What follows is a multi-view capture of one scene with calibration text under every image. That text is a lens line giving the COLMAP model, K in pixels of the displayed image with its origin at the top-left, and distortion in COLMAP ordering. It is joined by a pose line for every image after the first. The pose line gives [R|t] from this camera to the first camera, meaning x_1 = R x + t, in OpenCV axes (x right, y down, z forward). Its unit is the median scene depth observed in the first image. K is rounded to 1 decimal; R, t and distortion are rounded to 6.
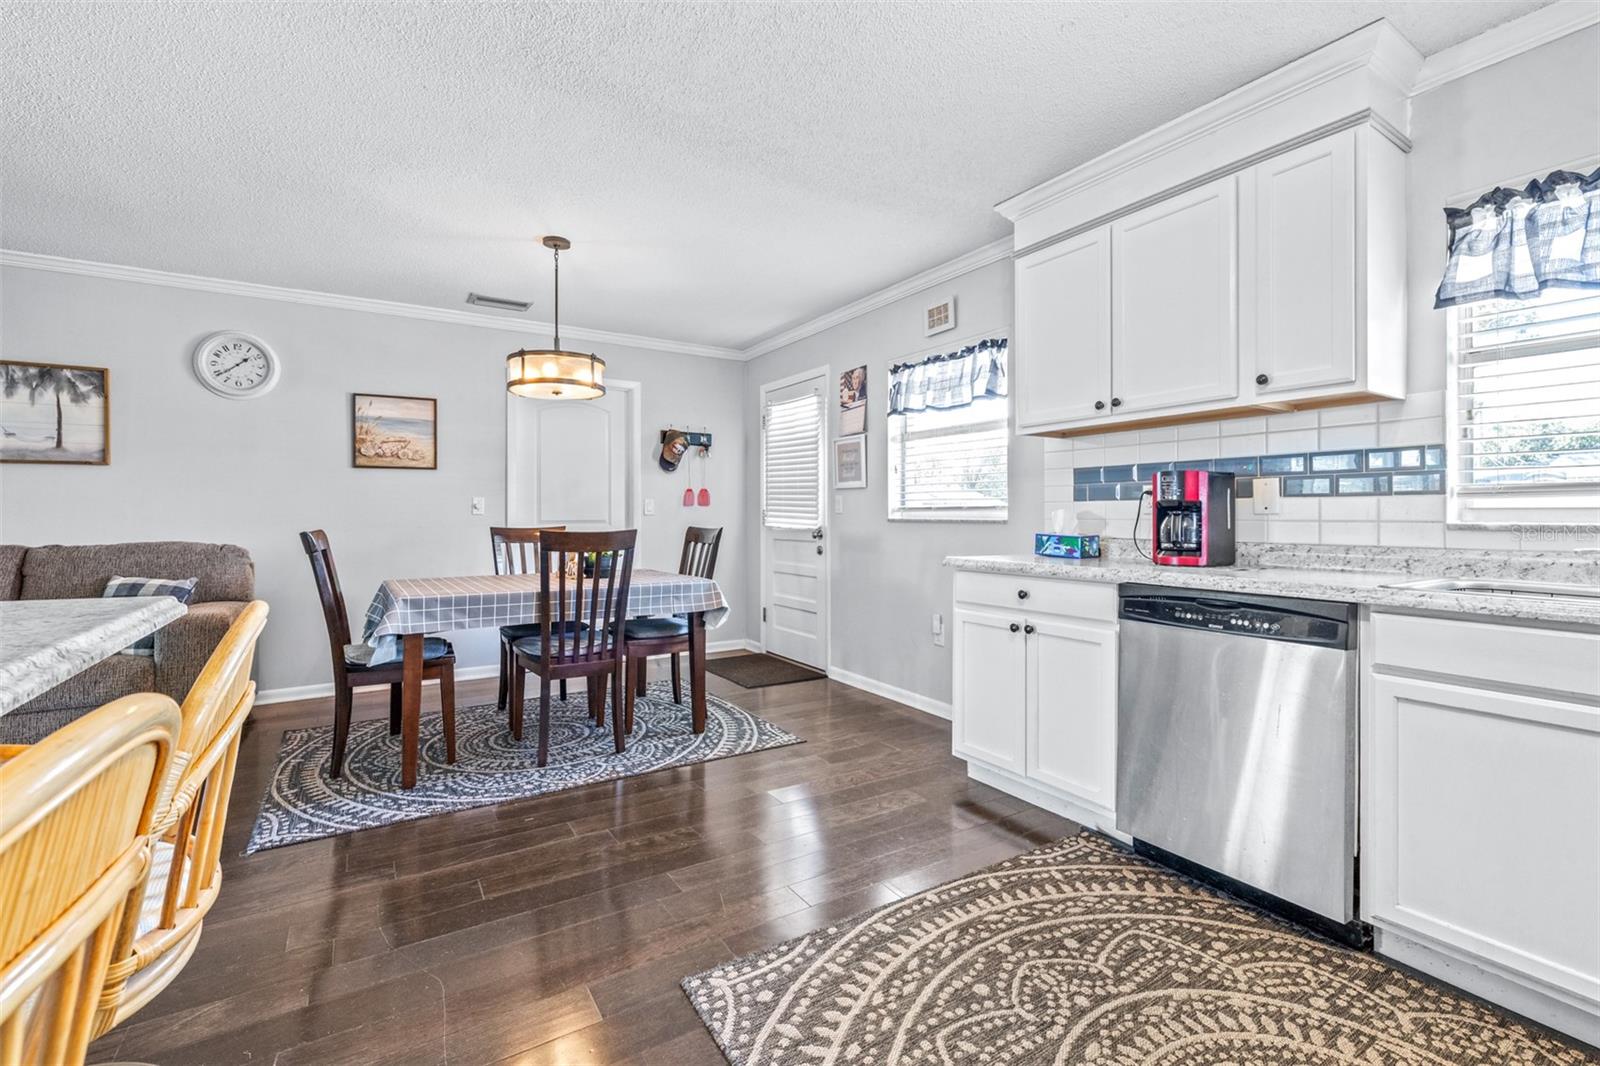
lens RADIAL K [[695.1, 0, 799.0], [0, 695.1, 512.7], [0, 0, 1]] dist [-0.000418, -0.000337]
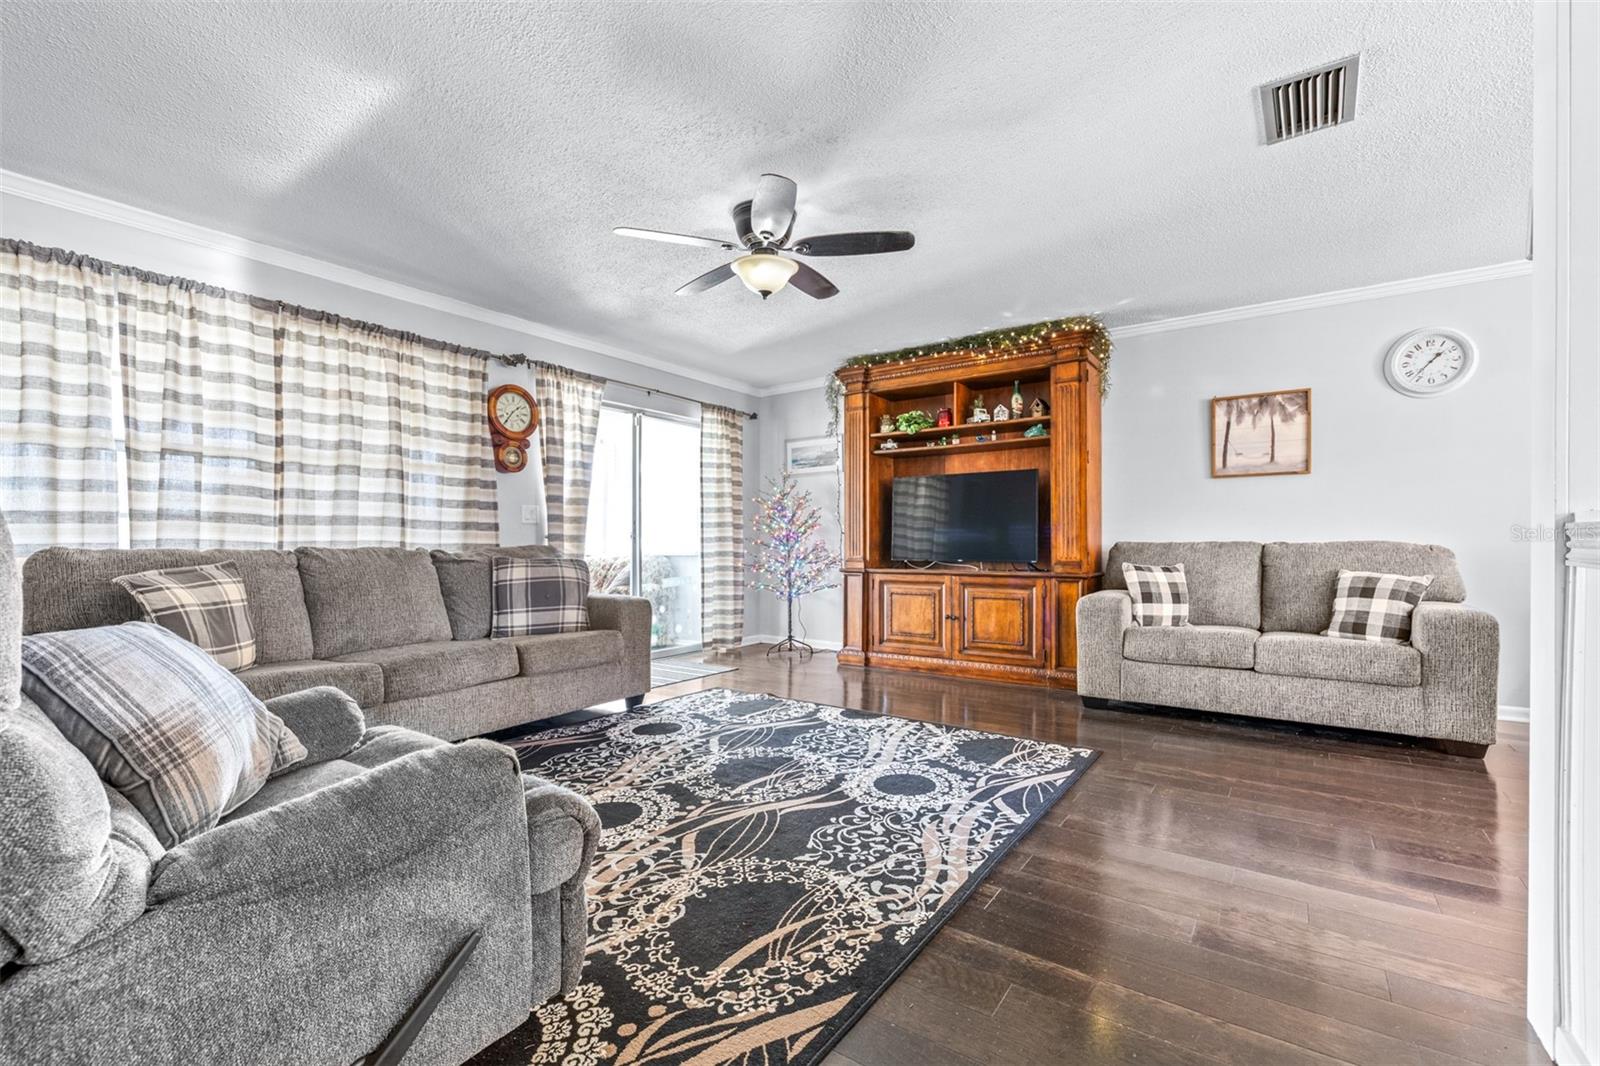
lens RADIAL K [[693.3, 0, 802.3], [0, 693.3, 544.1], [0, 0, 1]] dist [0.000117, -0.000155]
pose [[0.387724, 0.007164, -0.921748, -0.282322], [0.002296, 0.999959, 0.008737, 0.036491], [0.921772, -0.005504, 0.387692, -0.213092]]
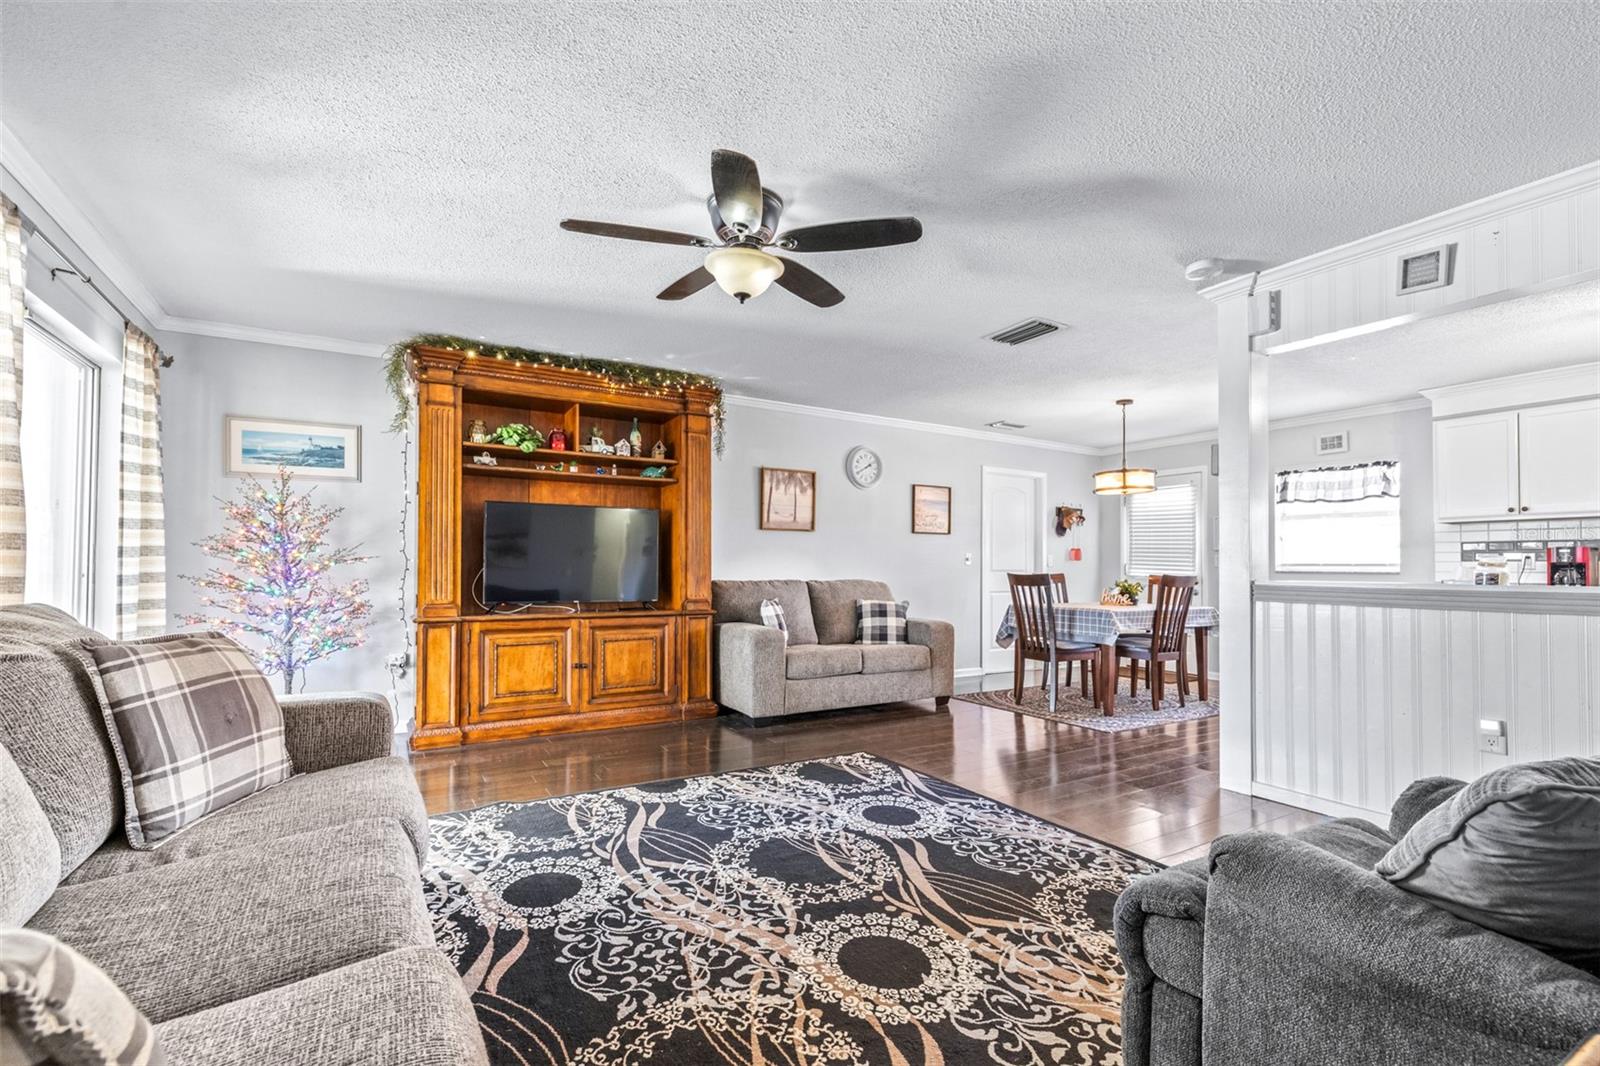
lens RADIAL K [[704.2, 0, 800.8], [0, 704.2, 555.3], [0, 0, 1]] dist [-0.000514, -0.000210]
pose [[0.999703, 0.011446, -0.021495, -1.030974], [-0.011799, 0.999796, -0.016386, 0.013997], [0.021303, 0.016635, 0.999635, -0.658425]]
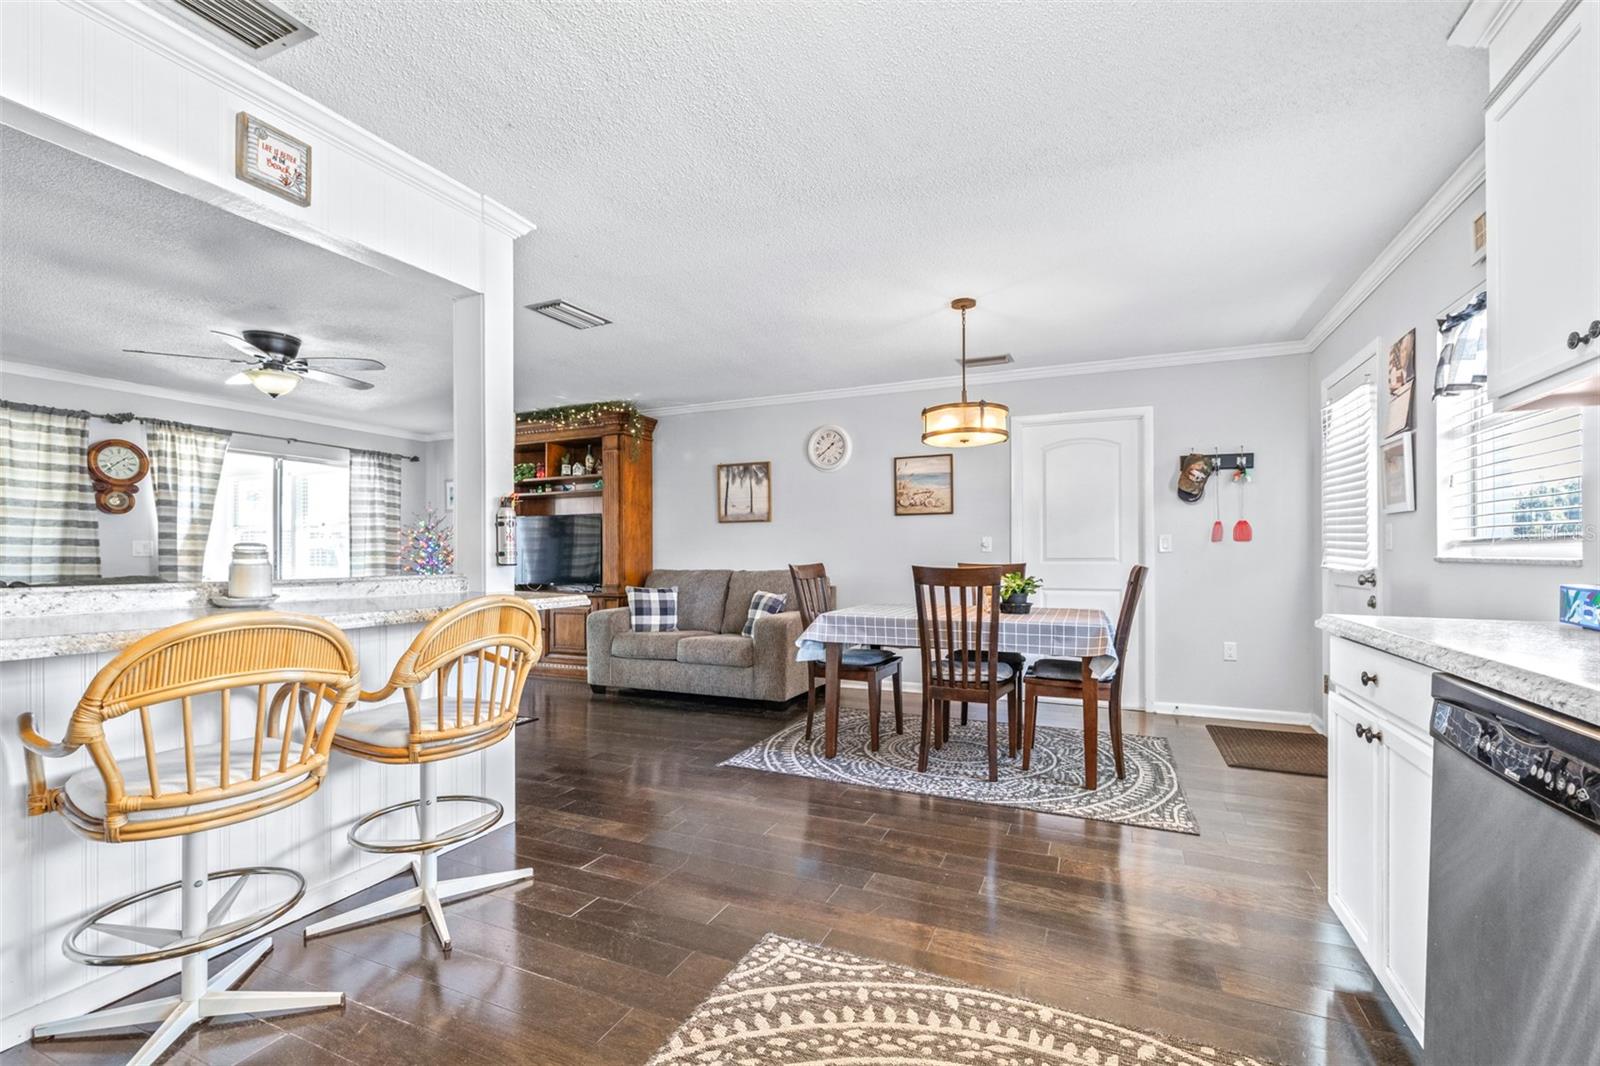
lens RADIAL K [[695.8, 0, 801.9], [0, 695.8, 552.8], [0, 0, 1]] dist [-0.000221, -0.000188]
pose [[0.560386, -0.000677, -0.828231, 0.394432], [0.002775, 0.999996, 0.001060, 0.002280], [0.828227, -0.002892, 0.560386, 0.165256]]
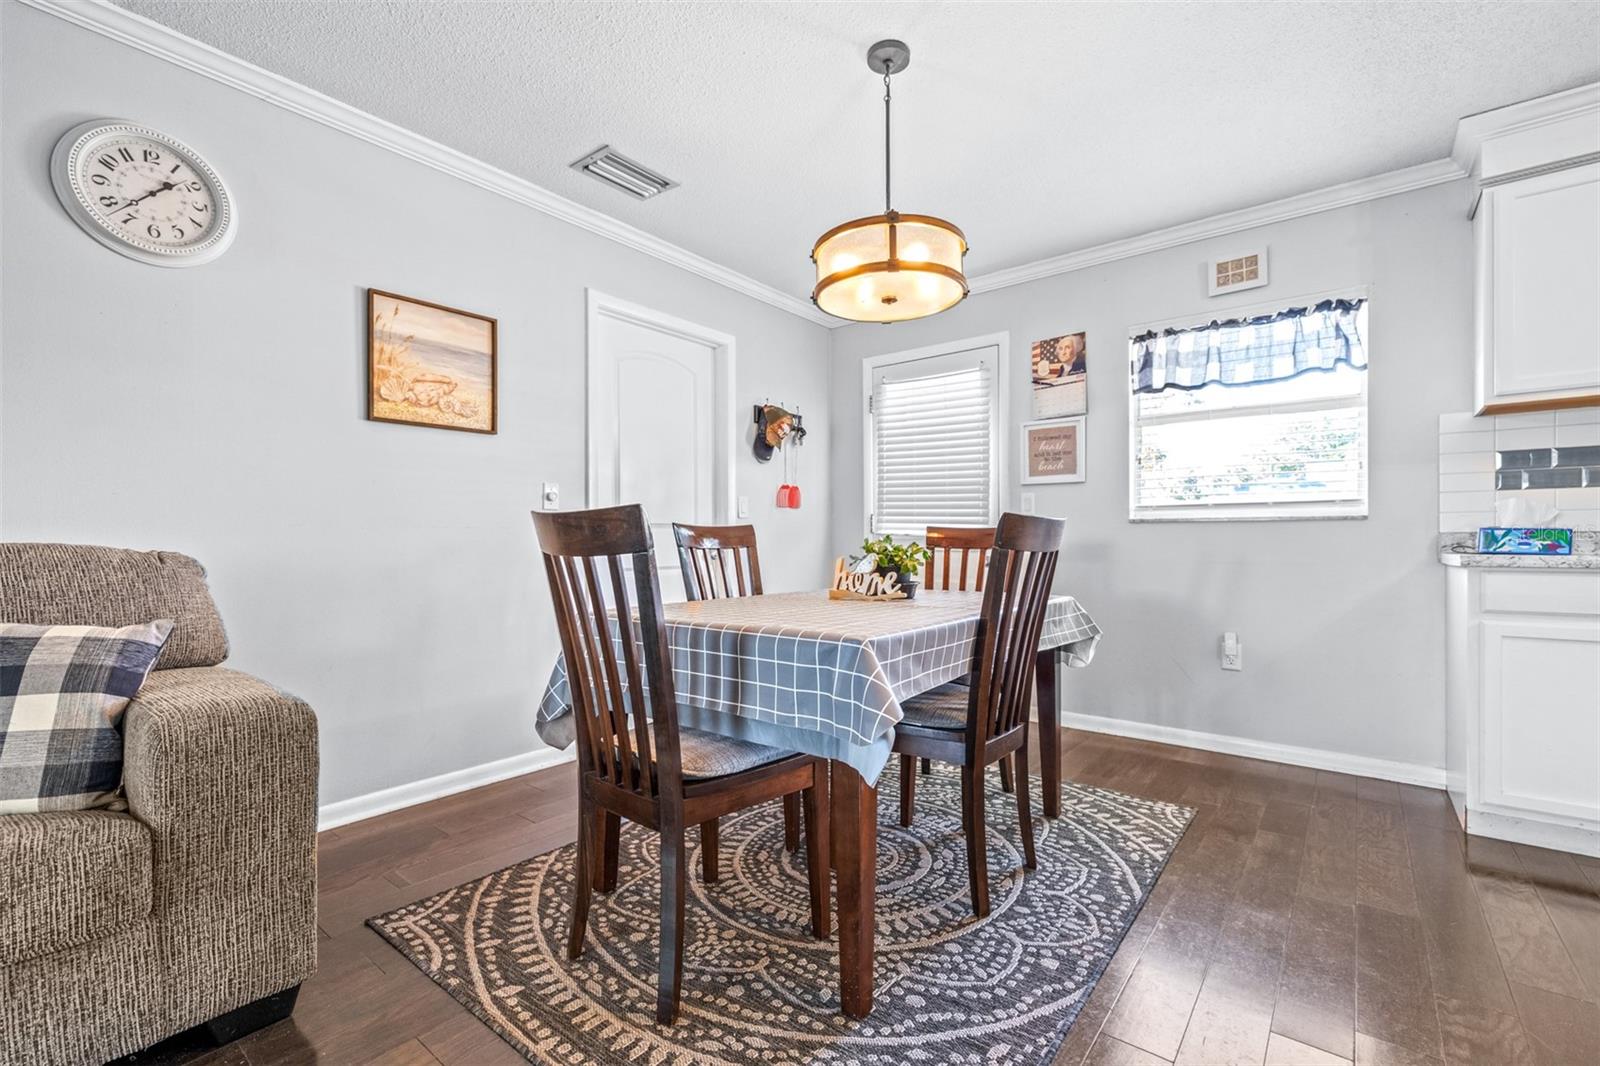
lens RADIAL K [[693.3, 0, 802.3], [0, 693.3, 544.1], [0, 0, 1]] dist [0.000117, -0.000155]
pose [[0.943581, -0.000564, 0.331141, -0.596852], [-0.001386, 0.999983, 0.005651, 0.039869], [-0.331138, -0.005791, 0.943564, 0.419305]]
